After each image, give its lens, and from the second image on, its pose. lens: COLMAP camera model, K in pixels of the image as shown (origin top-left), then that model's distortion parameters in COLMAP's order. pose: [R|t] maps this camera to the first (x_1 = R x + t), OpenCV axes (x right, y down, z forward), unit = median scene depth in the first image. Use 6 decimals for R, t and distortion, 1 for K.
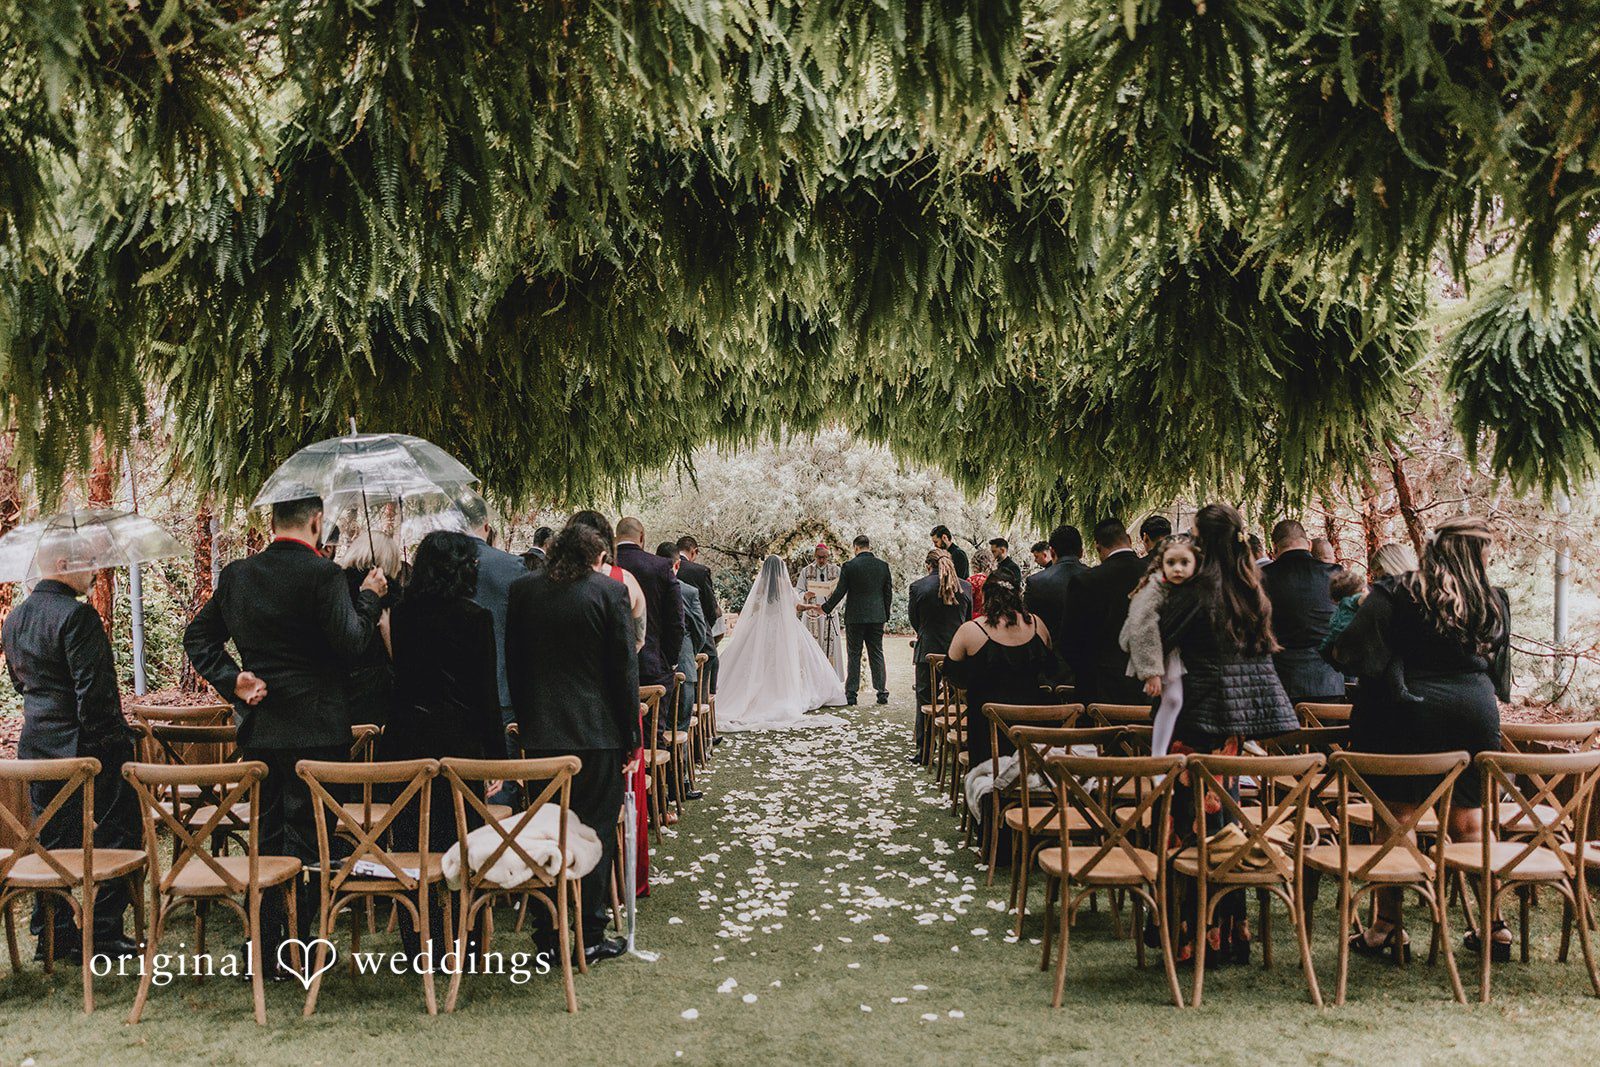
lens RADIAL K [[2001.8, 0, 802.1], [0, 2001.8, 535.4], [0, 0, 1]] dist [-0.150473, 0.000000]
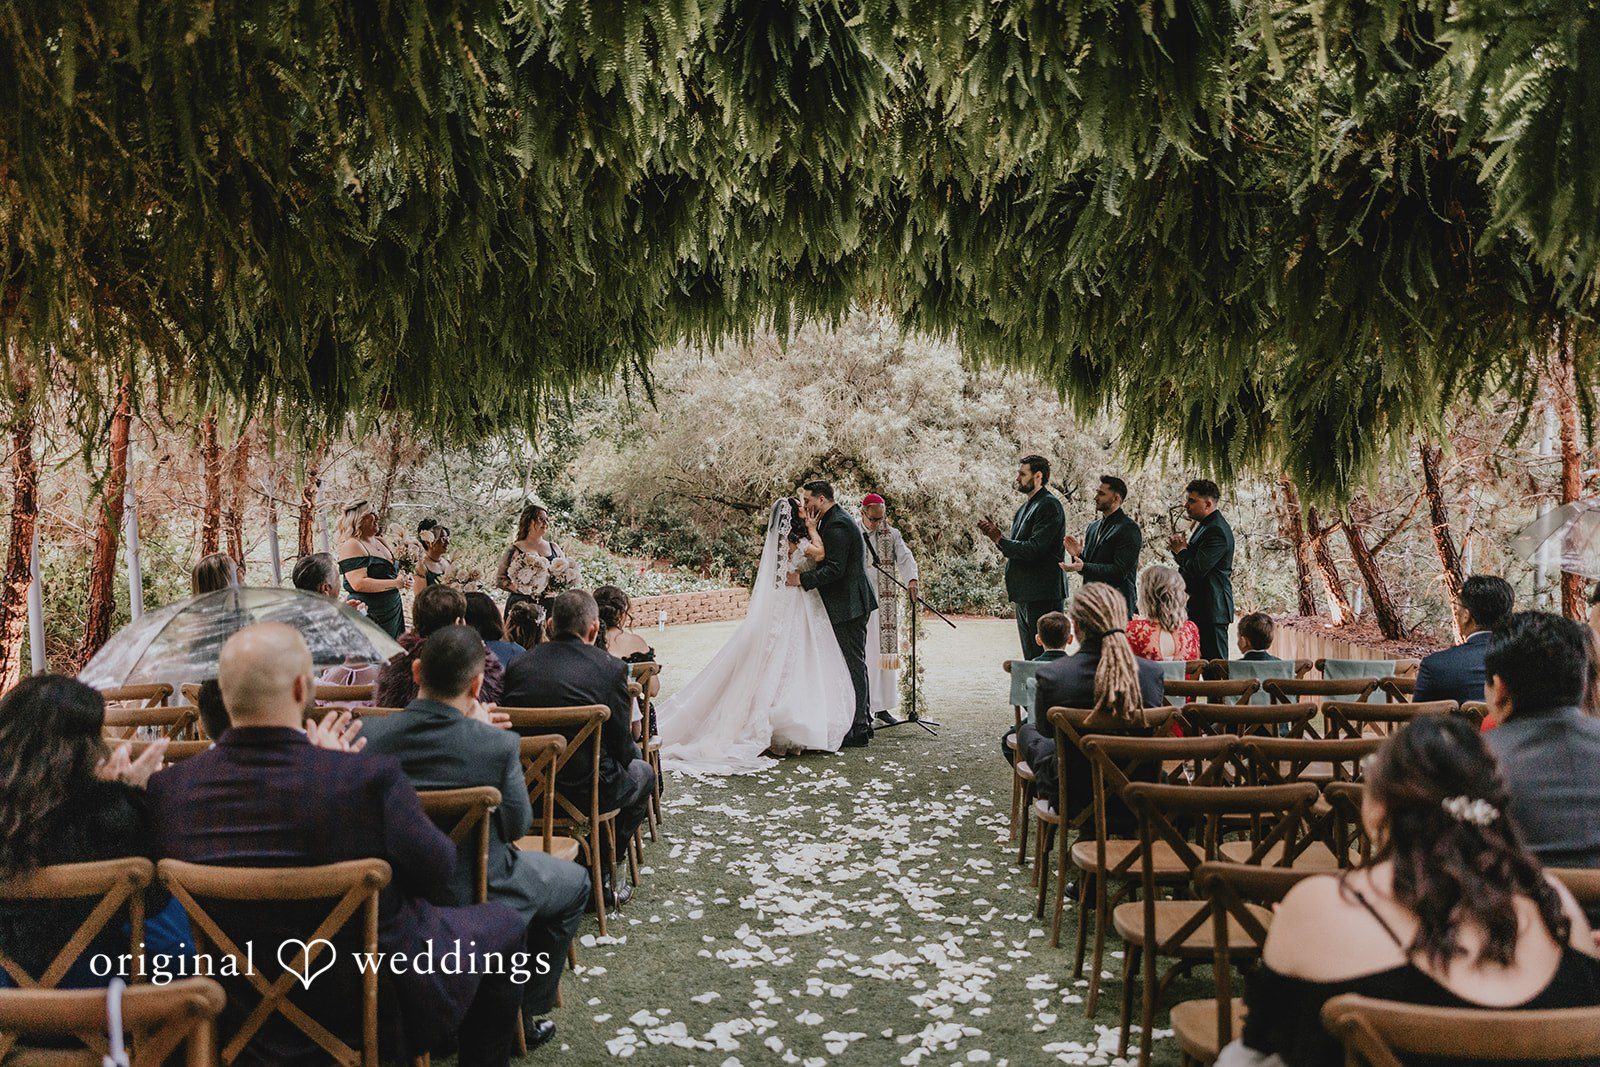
lens RADIAL K [[2001.8, 0, 797.3], [0, 2001.8, 530.3], [0, 0, 1]] dist [-0.150473, 0.000000]
pose [[0.999571, -0.005846, -0.028691, 0.011190], [0.006420, 0.999780, 0.019956, 0.004704], [0.028568, -0.020131, 0.999389, 0.389145]]
